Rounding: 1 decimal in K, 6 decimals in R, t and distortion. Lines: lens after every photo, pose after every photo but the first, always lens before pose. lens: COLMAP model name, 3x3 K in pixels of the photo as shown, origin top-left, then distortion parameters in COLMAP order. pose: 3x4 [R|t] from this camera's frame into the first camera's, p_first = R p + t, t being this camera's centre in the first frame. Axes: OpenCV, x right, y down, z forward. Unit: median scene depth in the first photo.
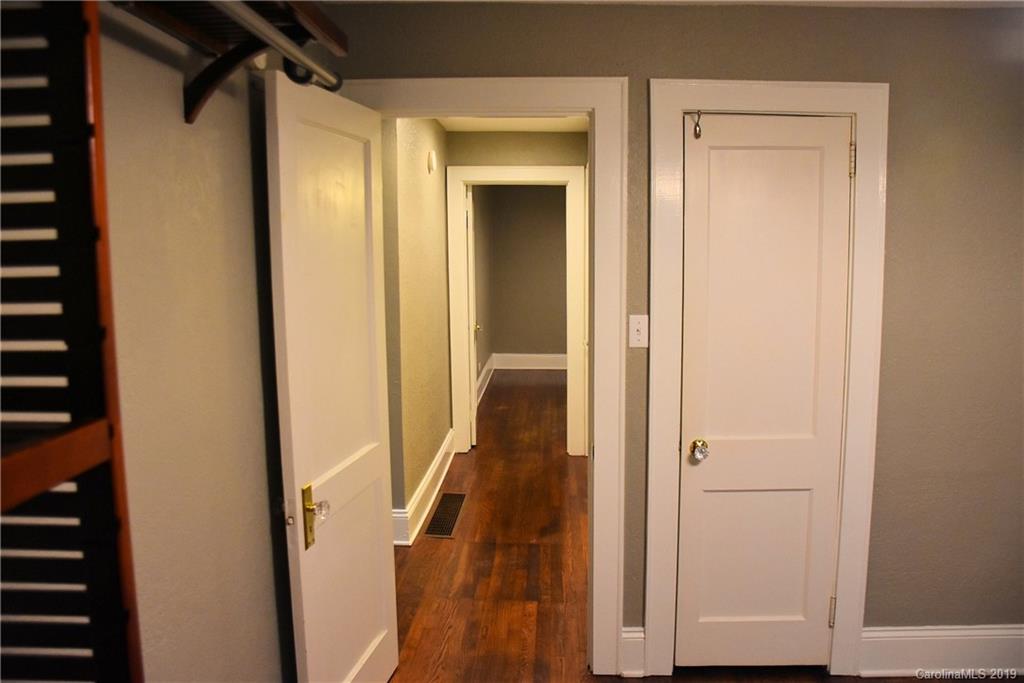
lens RADIAL K [[817.8, 0, 520.9], [0, 817.8, 343.2], [0, 0, 1]] dist [-0.145794, 0.102527]
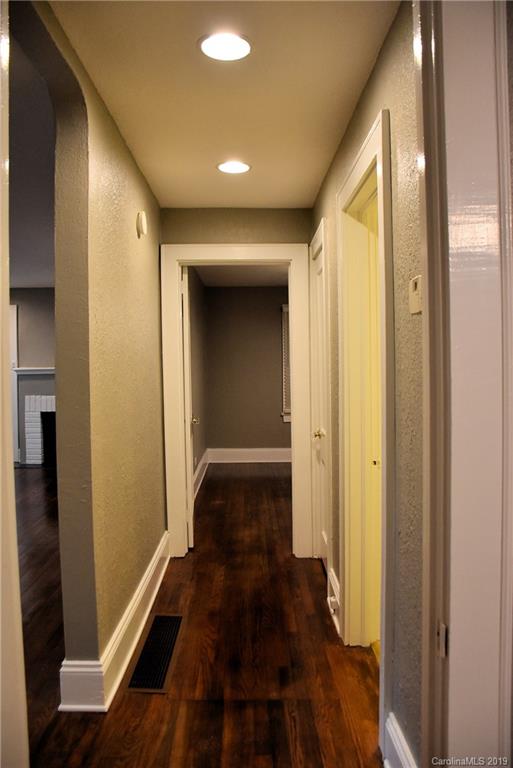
lens RADIAL K [[613.4, 0, 256.5], [0, 613.4, 384.0], [0, 0, 1]] dist [-0.145794, 0.102527]
pose [[0.998579, -0.008404, 0.052621, -0.020529], [0.013274, 0.995588, -0.092890, 0.006472], [-0.051609, 0.093457, 0.994285, 0.331549]]
